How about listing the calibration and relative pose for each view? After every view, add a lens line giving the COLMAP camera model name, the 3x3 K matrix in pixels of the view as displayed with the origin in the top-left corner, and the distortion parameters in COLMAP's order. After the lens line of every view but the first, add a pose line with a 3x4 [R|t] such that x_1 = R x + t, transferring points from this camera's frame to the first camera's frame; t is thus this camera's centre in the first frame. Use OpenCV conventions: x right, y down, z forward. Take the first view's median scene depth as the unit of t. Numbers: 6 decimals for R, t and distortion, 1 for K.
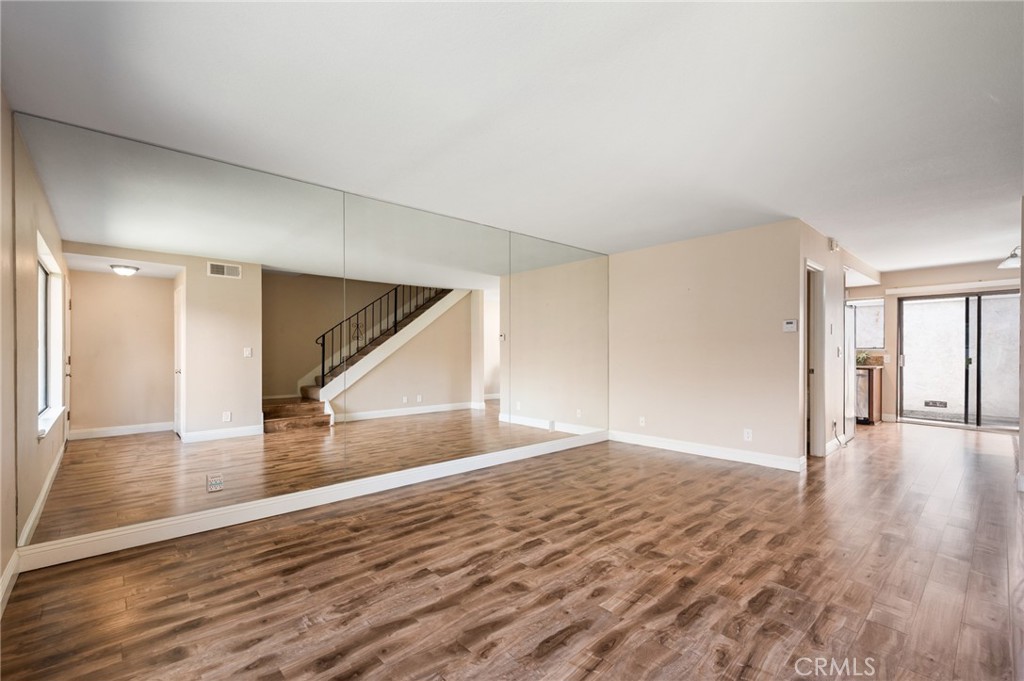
lens RADIAL K [[444.5, 0, 516.1], [0, 444.5, 347.2], [0, 0, 1]] dist [0.002812, -0.000509]
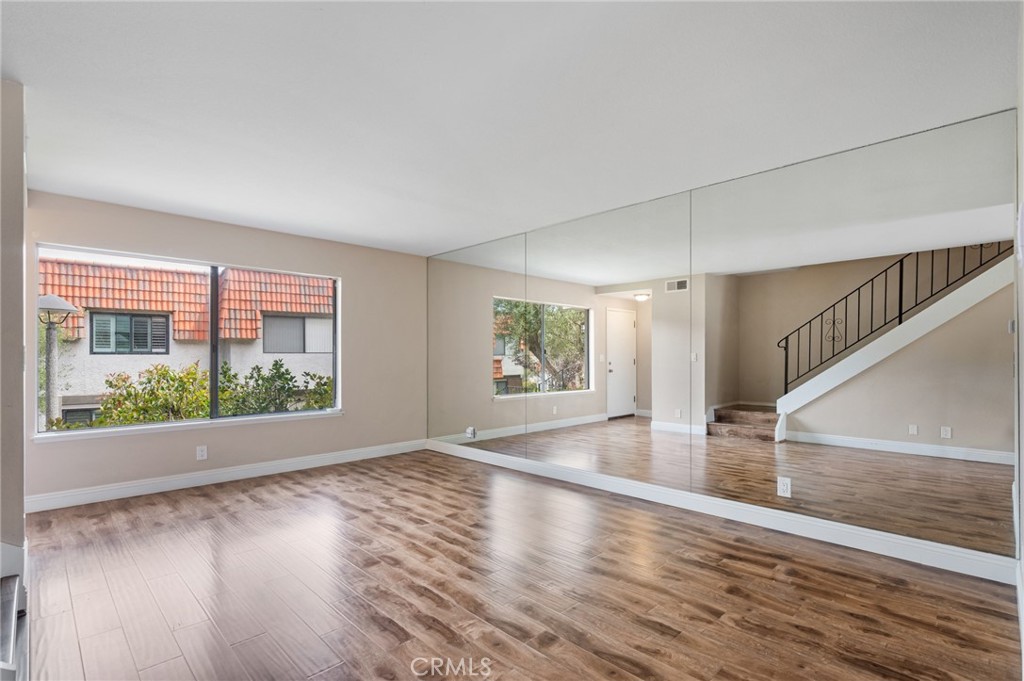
lens RADIAL K [[489.4, 0, 522.3], [0, 489.4, 365.1], [0, 0, 1]] dist [0.000427, -0.000205]
pose [[0.042495, 0.015531, -0.998976, 1.298954], [0.011710, 0.999803, 0.016042, 0.015727], [0.999028, -0.012380, 0.042305, 1.199432]]
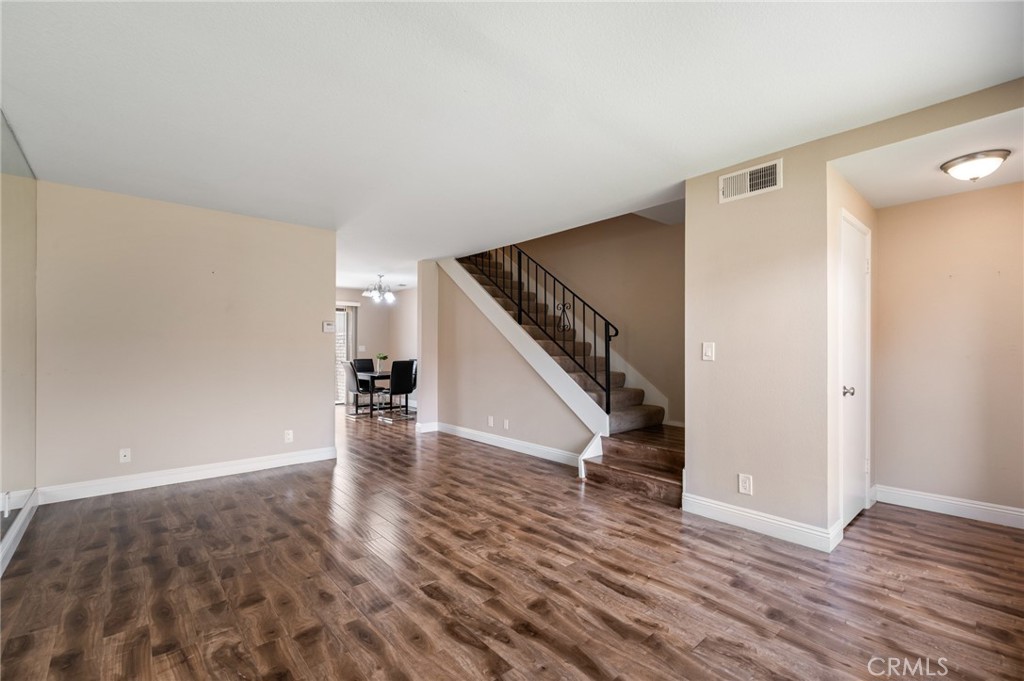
lens RADIAL K [[444.5, 0, 515.8], [0, 444.5, 345.8], [0, 0, 1]] dist [0.002812, -0.000509]
pose [[0.019932, 0.013890, 0.999705, -0.741433], [-0.012831, 0.999825, -0.013636, 0.012318], [-0.999719, -0.012555, 0.020107, 0.829183]]
